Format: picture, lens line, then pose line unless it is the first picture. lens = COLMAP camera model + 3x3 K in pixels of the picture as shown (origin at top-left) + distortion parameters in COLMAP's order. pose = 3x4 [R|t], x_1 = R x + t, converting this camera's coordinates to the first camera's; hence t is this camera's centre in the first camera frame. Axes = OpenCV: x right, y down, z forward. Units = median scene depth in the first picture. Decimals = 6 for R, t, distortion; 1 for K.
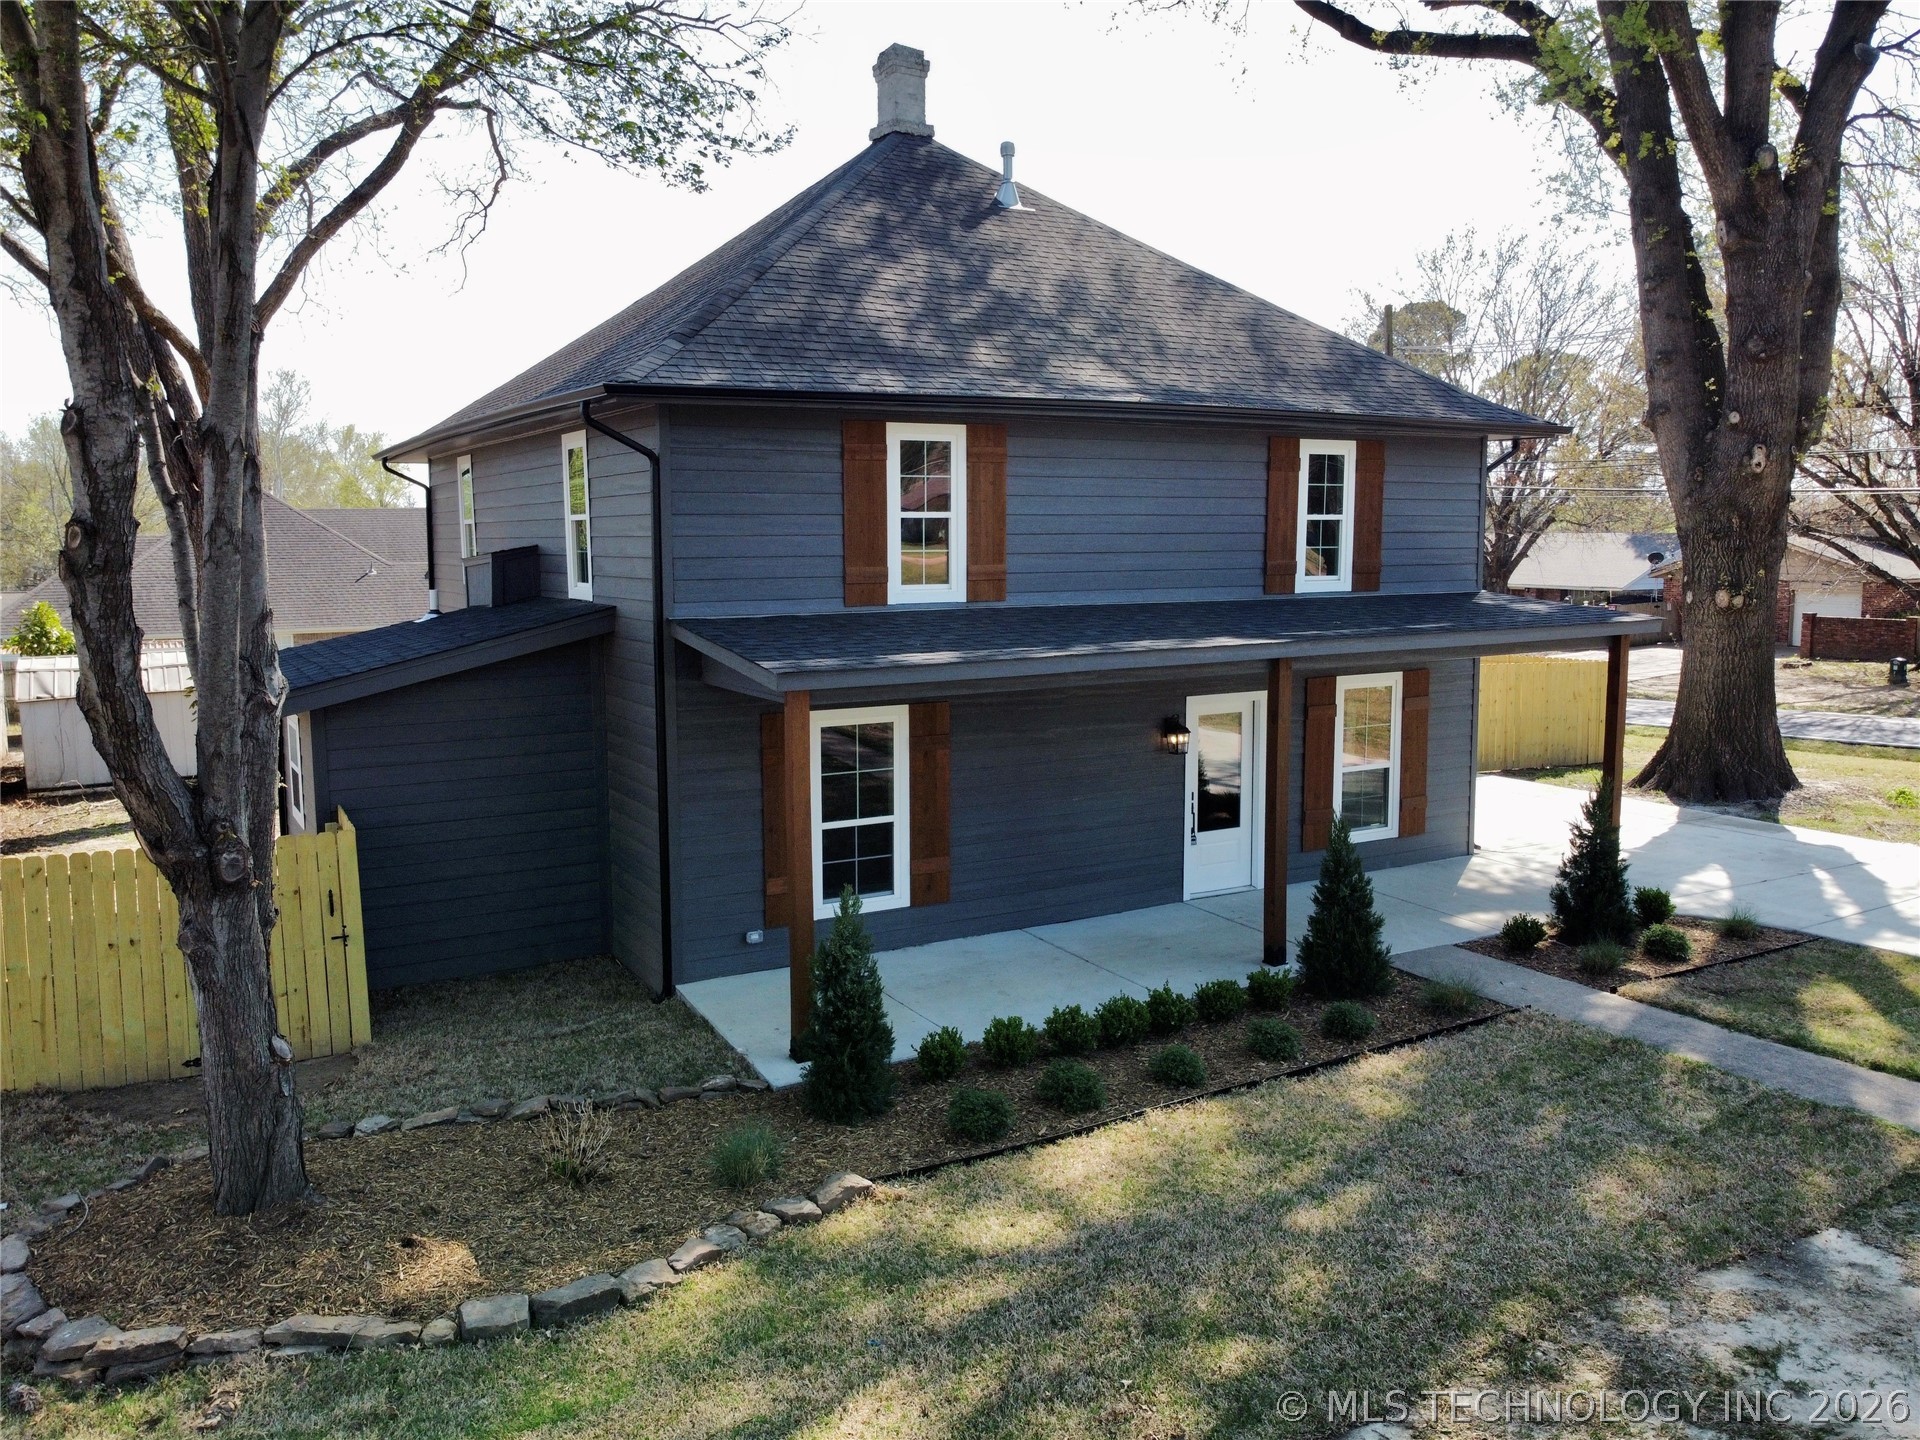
lens RADIAL K [[1453.0, 0, 946.3], [0, 1453.0, 702.7], [0, 0, 1]] dist [0.003052, -0.011489]
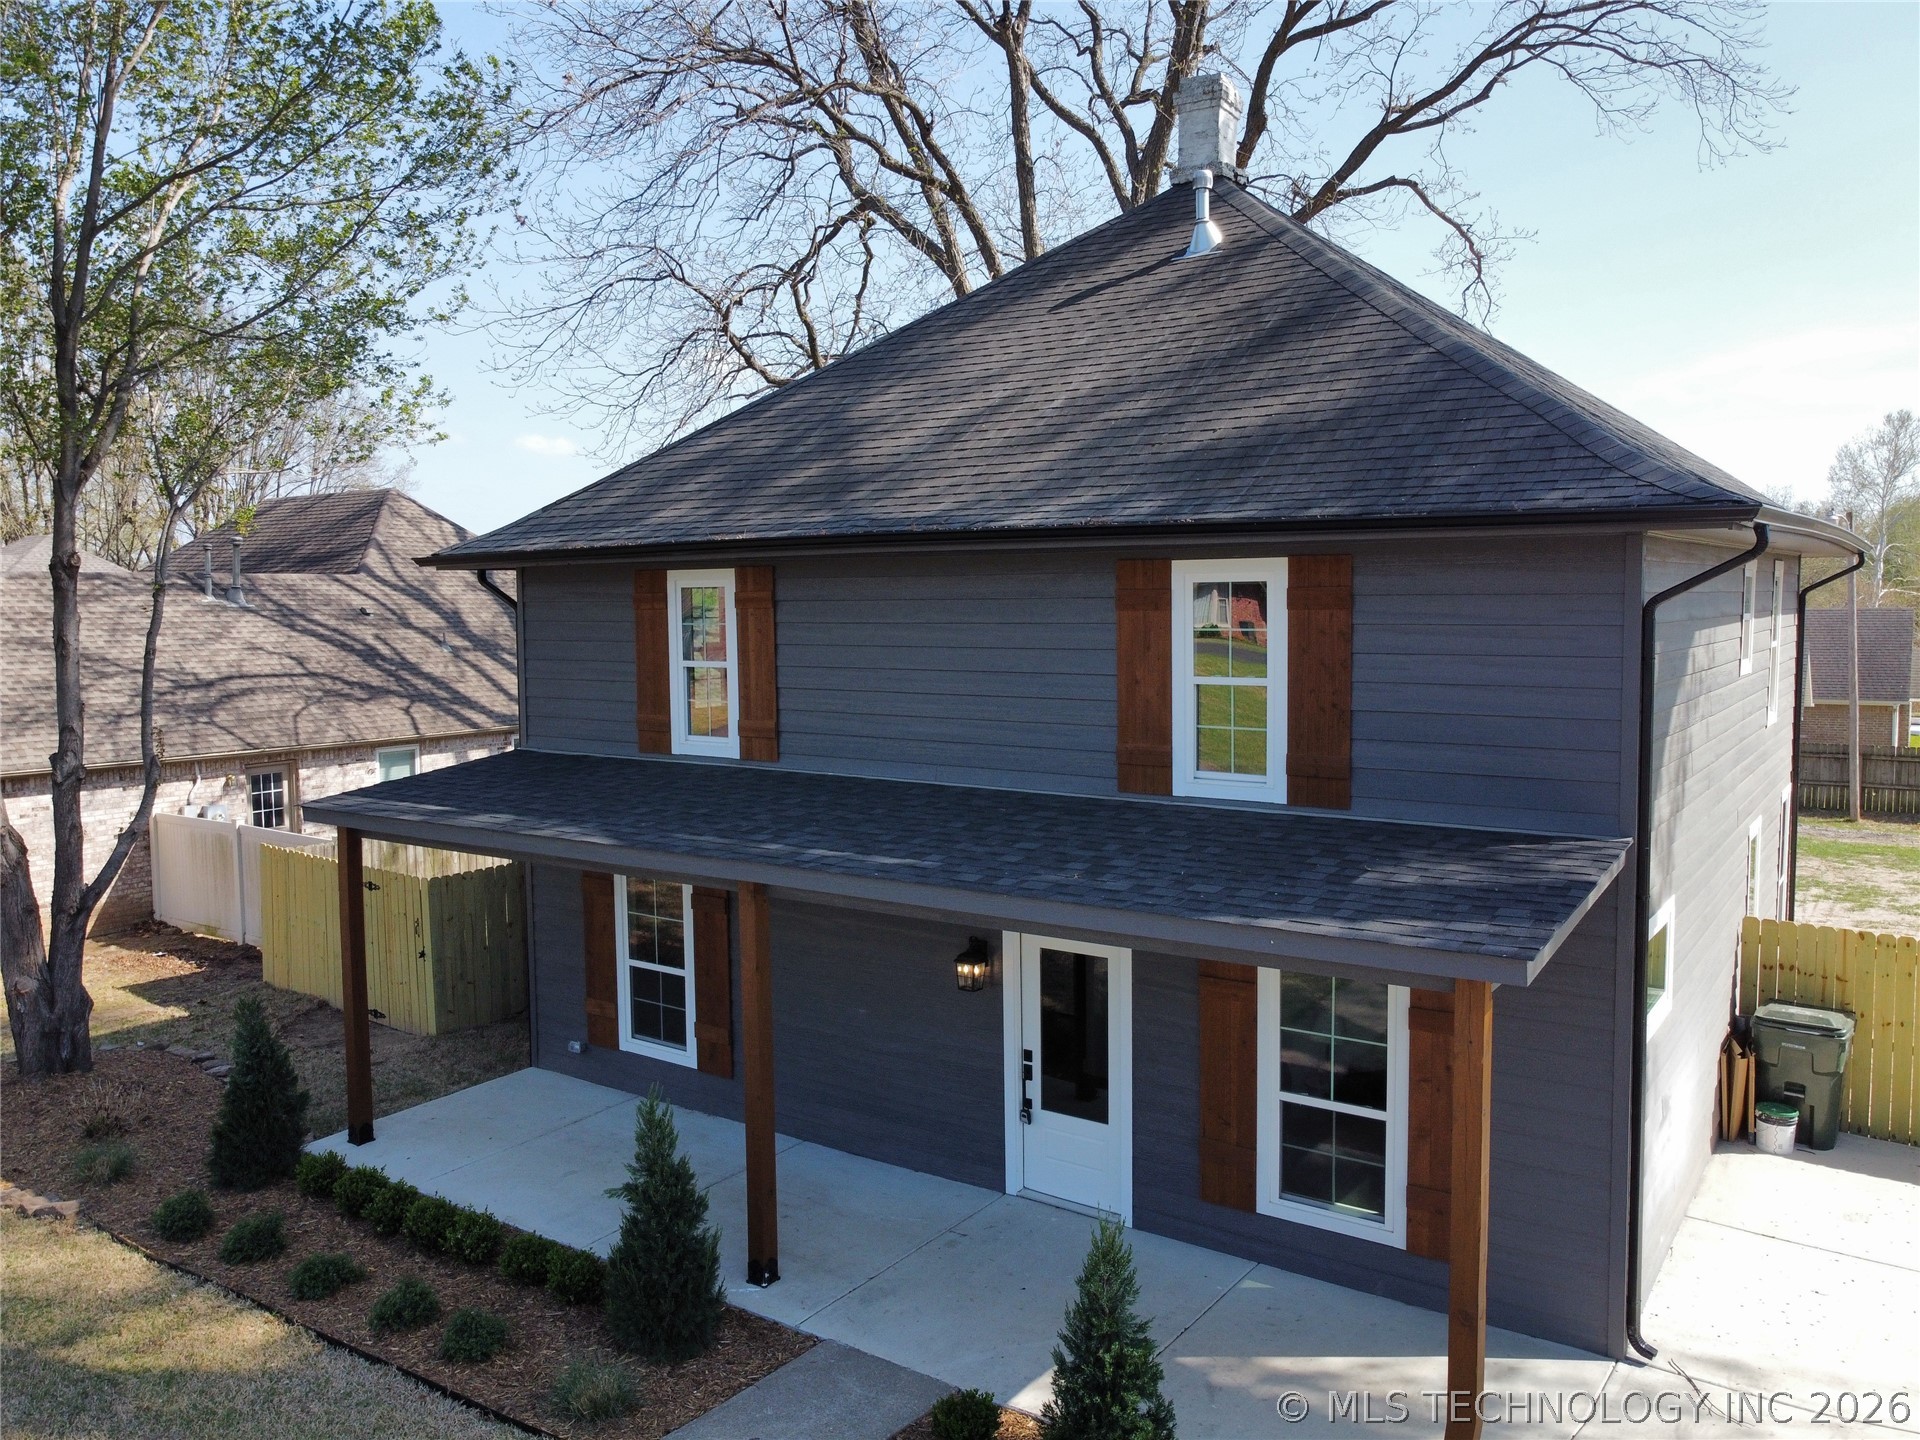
lens RADIAL K [[1455.6, 0, 949.5], [0, 1455.6, 704.8], [0, 0, 1]] dist [-0.003539, -0.002754]
pose [[0.427190, 0.068621, -0.901554, 0.907362], [-0.097368, 0.994809, 0.029583, -0.145596], [0.898904, 0.075145, 0.431654, 0.728133]]
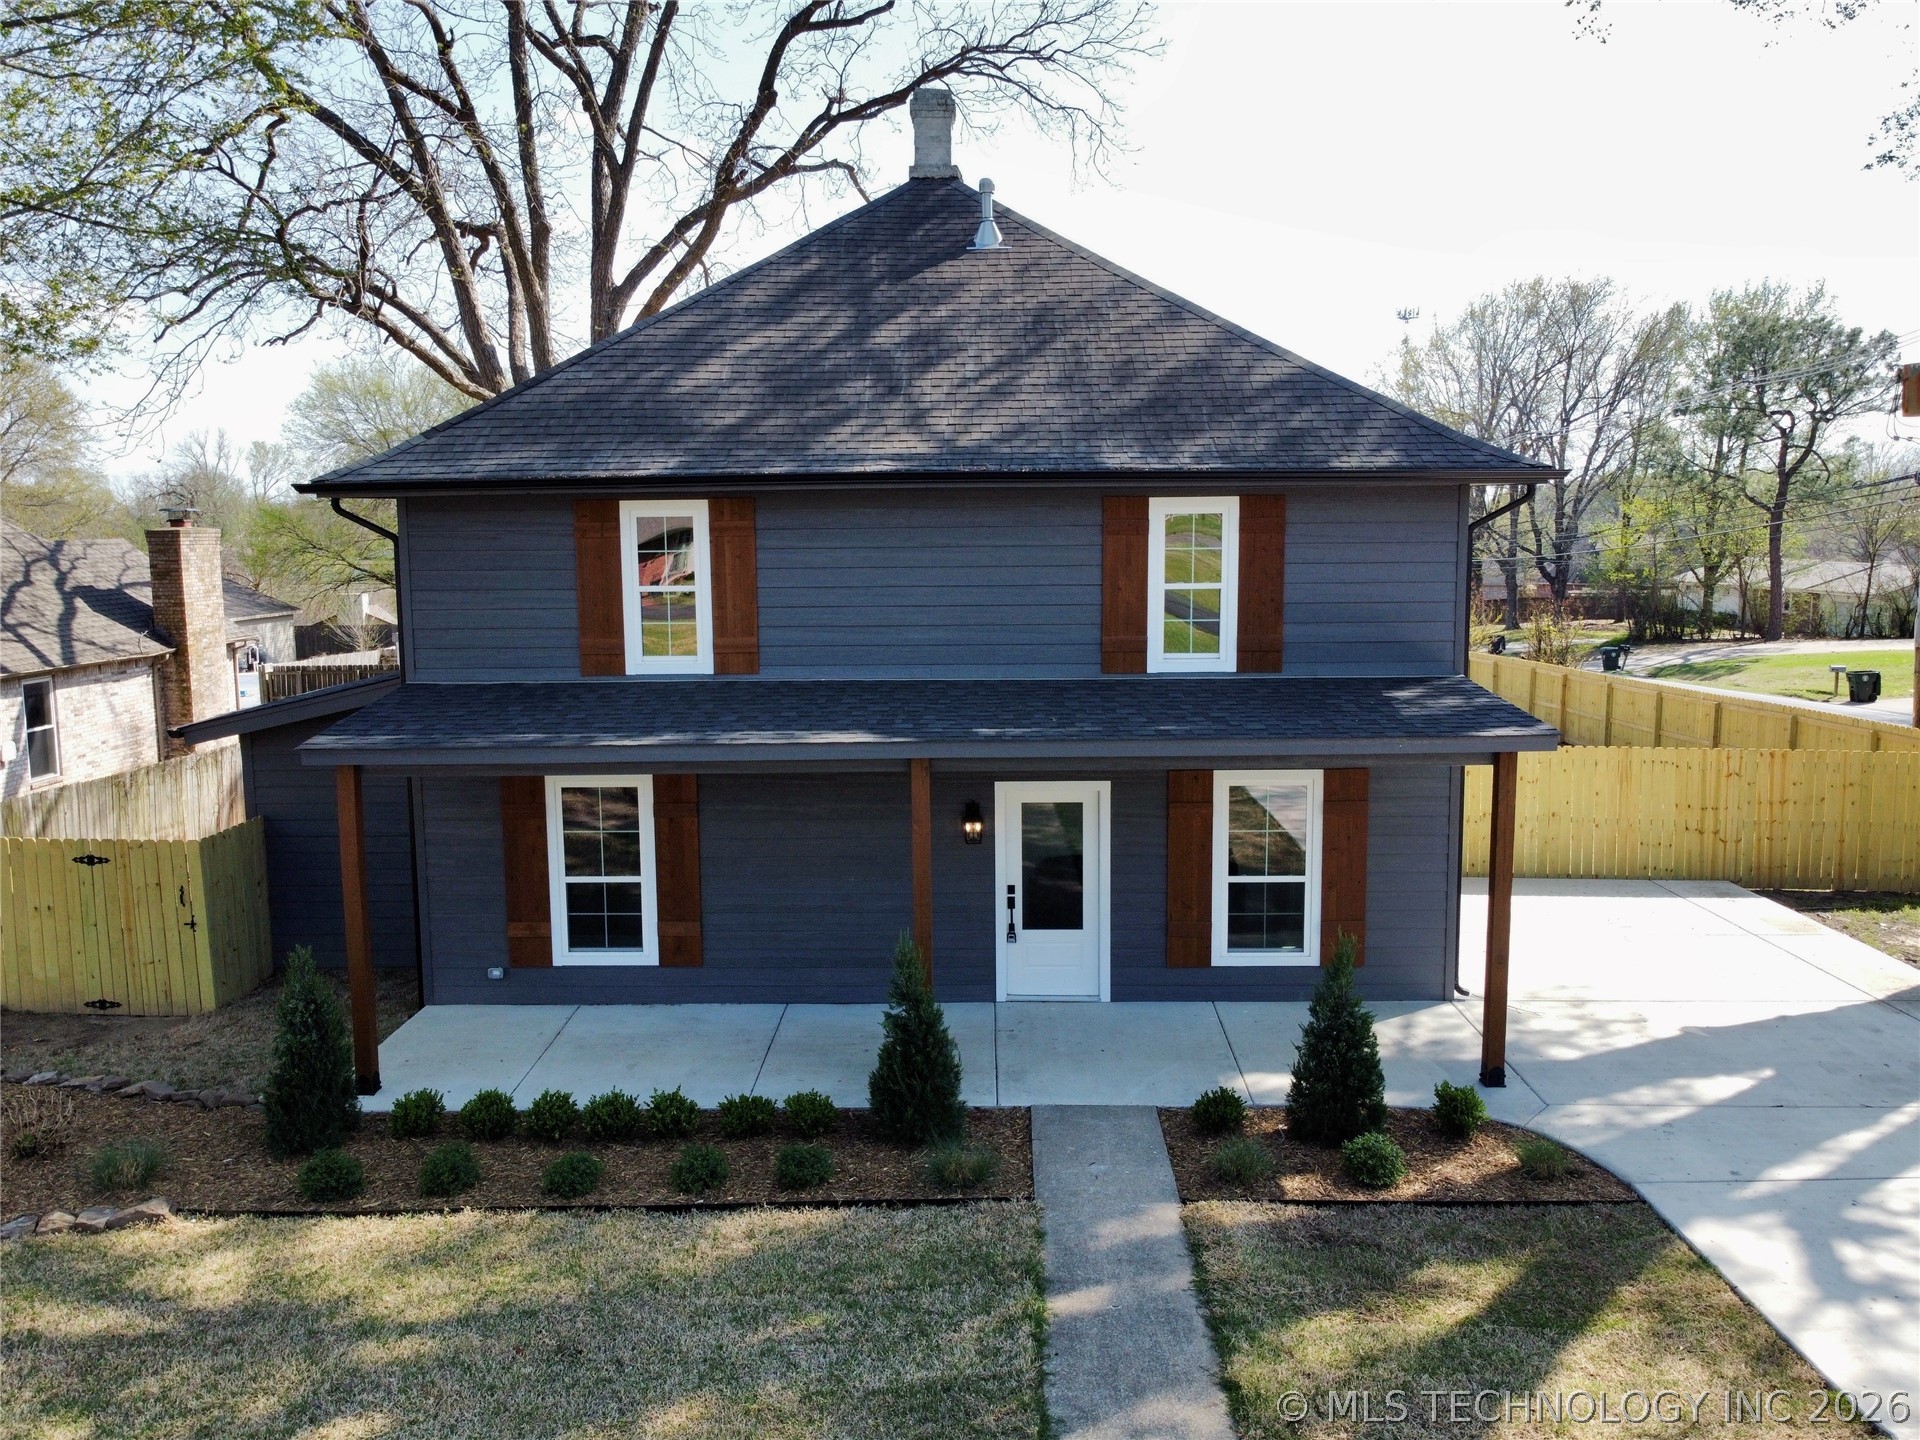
lens RADIAL K [[1453.0, 0, 946.3], [0, 1453.0, 702.7], [0, 0, 1]] dist [0.003052, -0.011489]
pose [[0.860578, 0.059911, -0.505783, 0.673146], [-0.053839, 0.998194, 0.026632, -0.086372], [0.506466, 0.004312, 0.862249, 0.214327]]
